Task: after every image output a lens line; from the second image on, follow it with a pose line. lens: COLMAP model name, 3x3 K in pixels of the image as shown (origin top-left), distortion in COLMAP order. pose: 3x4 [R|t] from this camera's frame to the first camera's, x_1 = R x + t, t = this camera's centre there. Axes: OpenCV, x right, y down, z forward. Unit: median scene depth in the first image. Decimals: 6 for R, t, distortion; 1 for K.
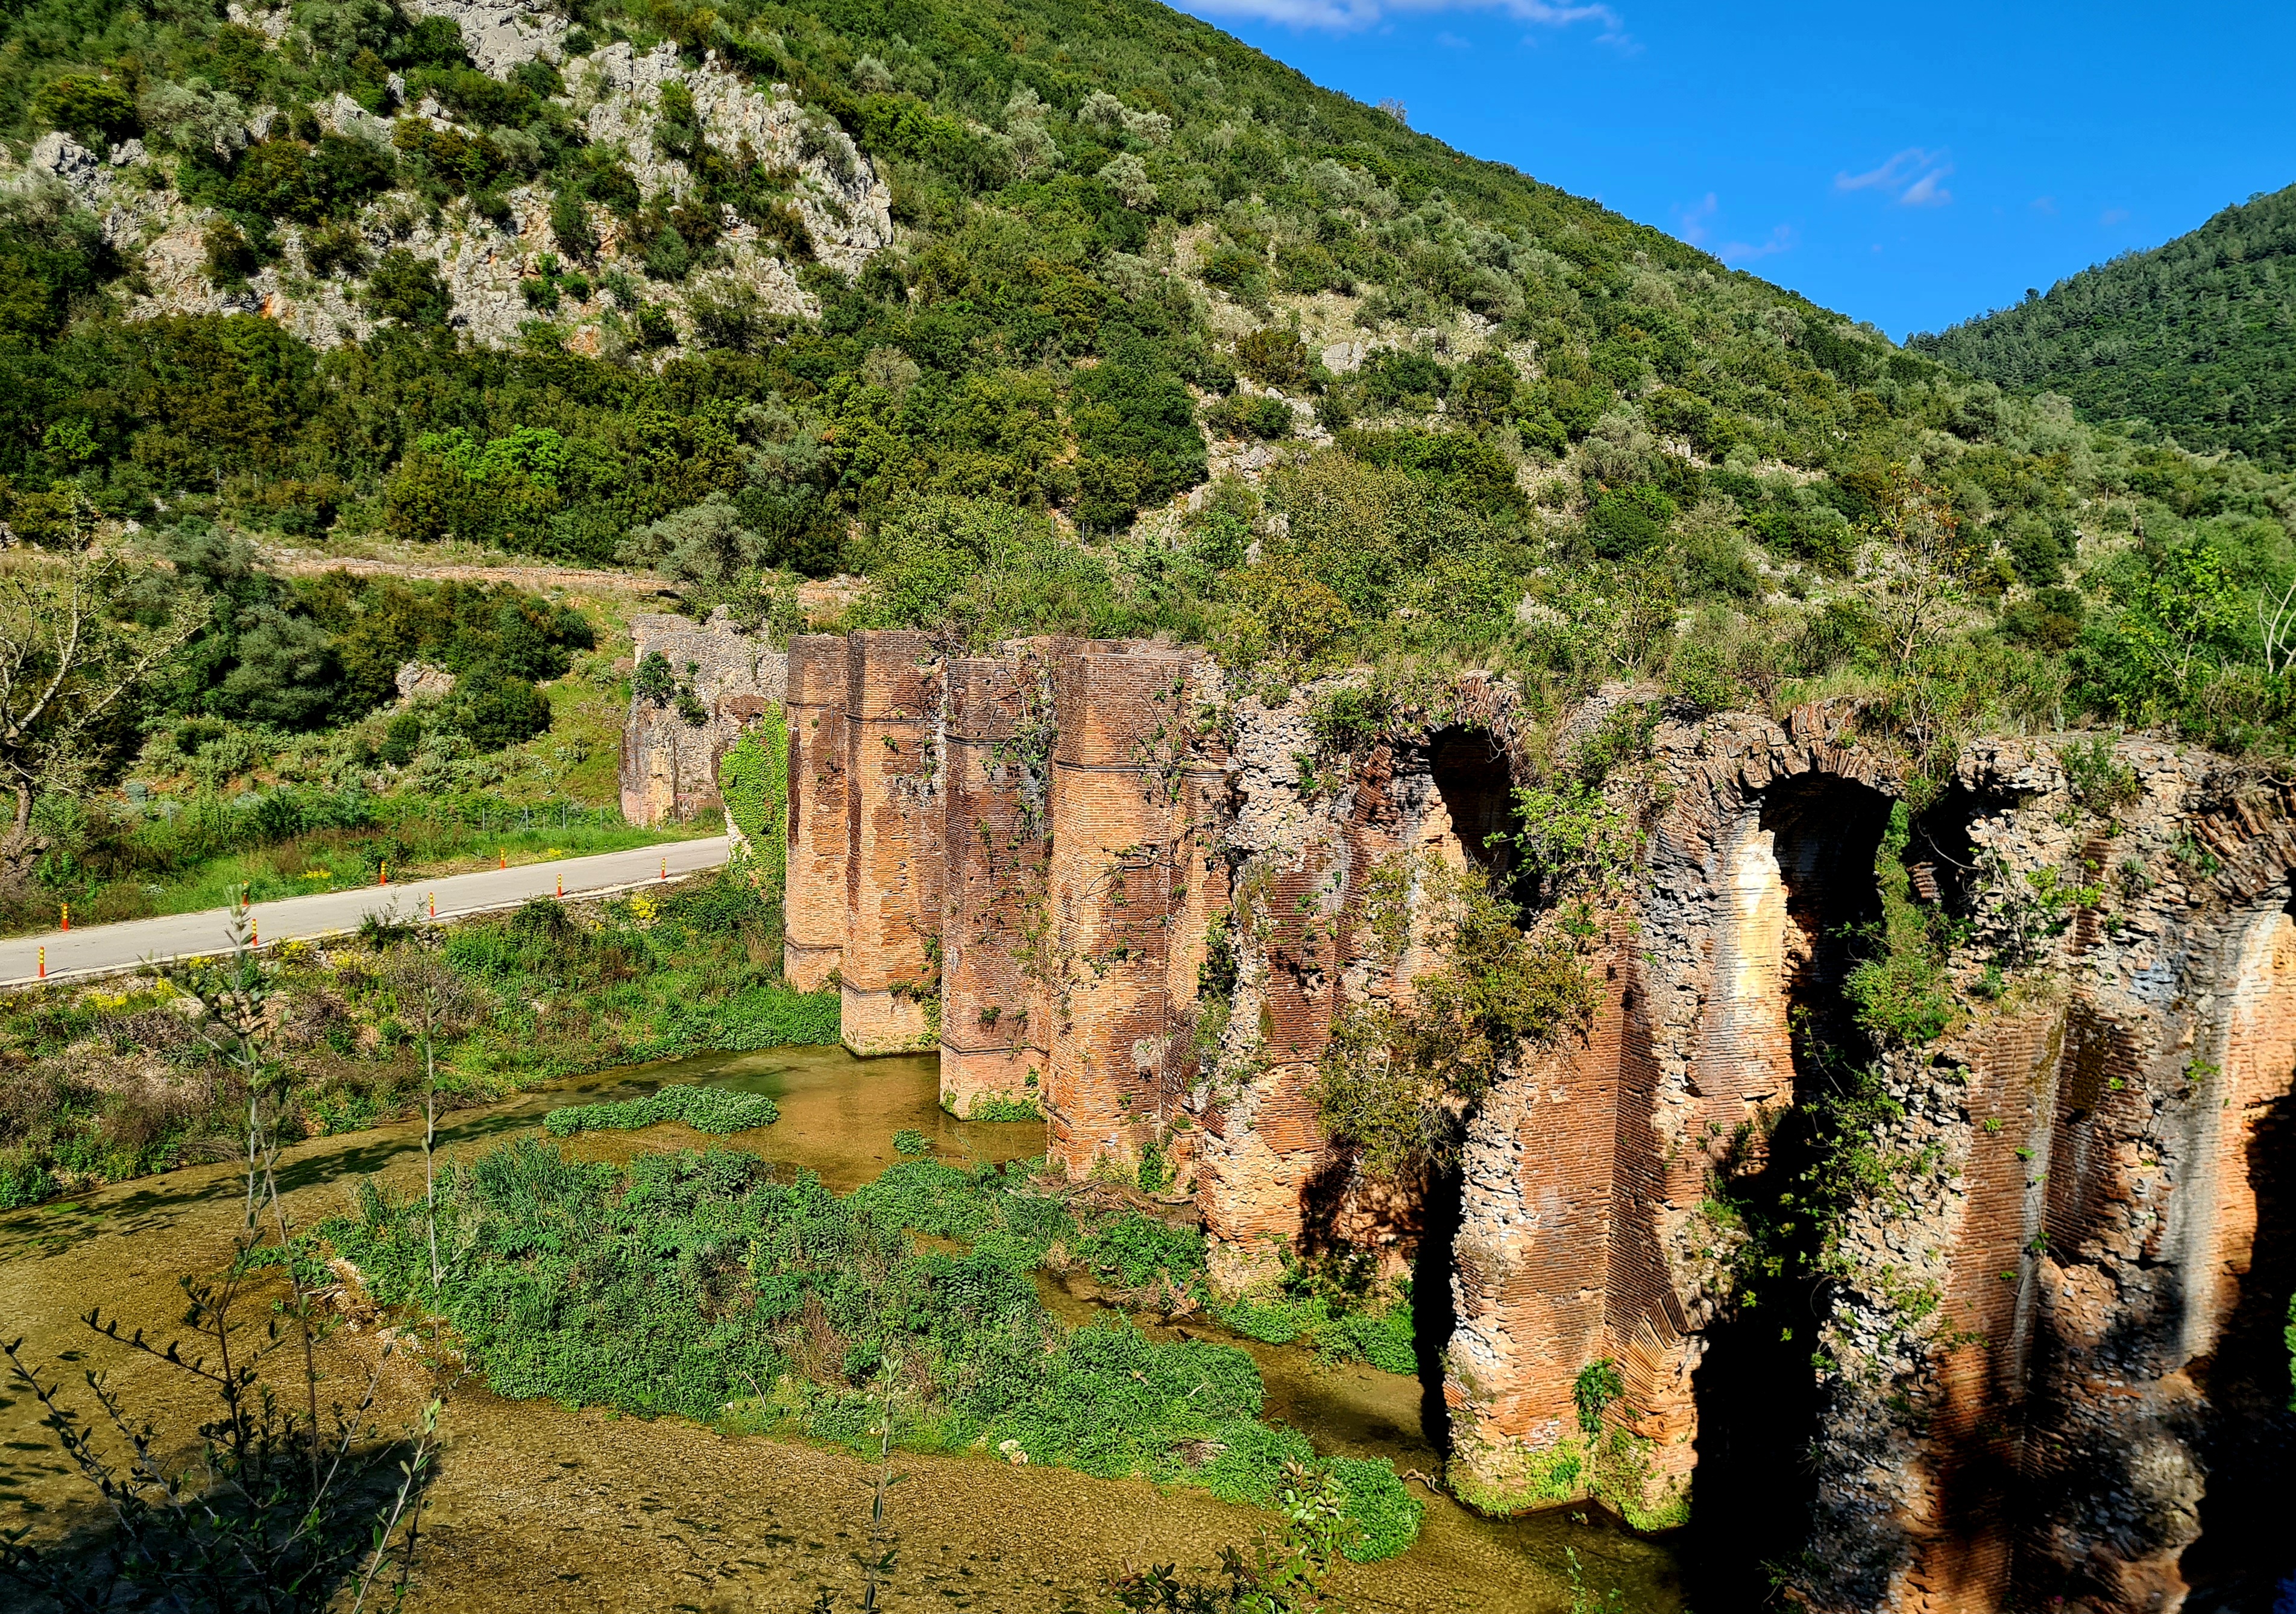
lens RADIAL K [[1968.1, 0, 1148.0], [0, 1968.1, 807.0], [0, 0, 1]] dist [0.070599, -0.007597]
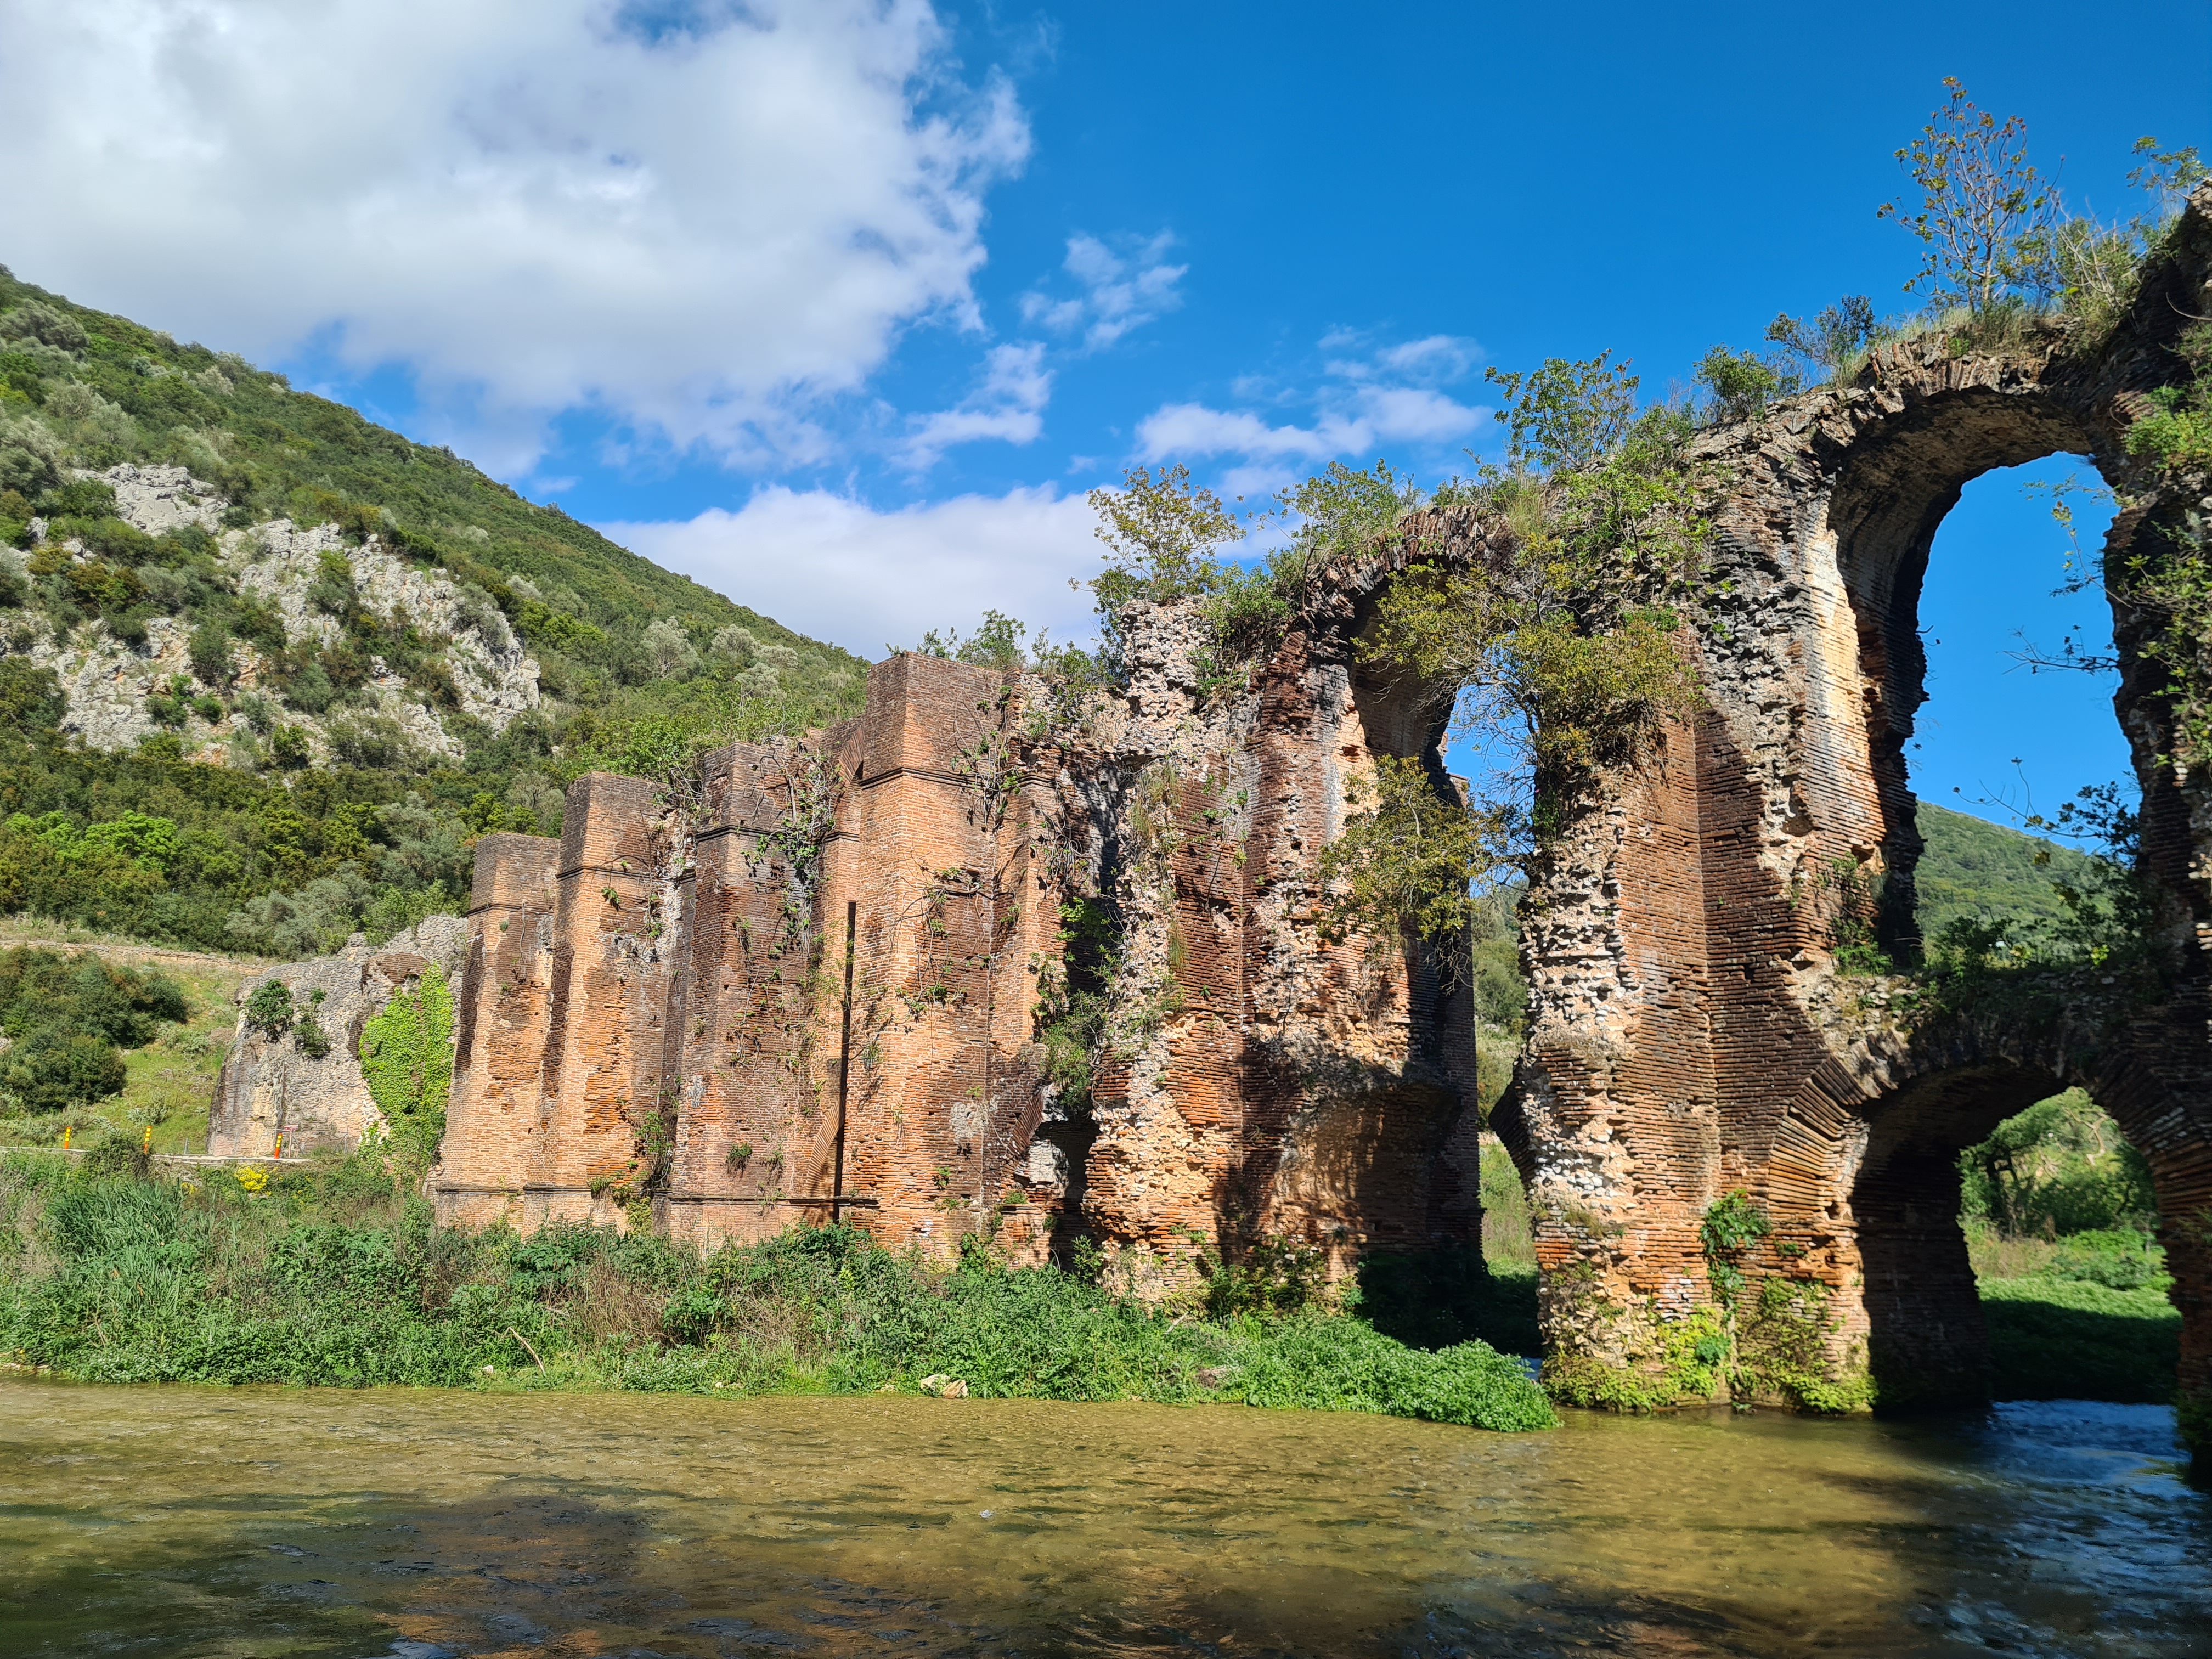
lens RADIAL K [[1691.3, 0, 1106.0], [0, 1691.3, 829.5], [0, 0, 1]] dist [0.091211, -0.079780]
pose [[0.971226, 0.036389, 0.235365, -0.052330], [0.047248, 0.939175, -0.340172, 0.114645], [-0.233427, 0.341505, 0.910432, 0.130166]]
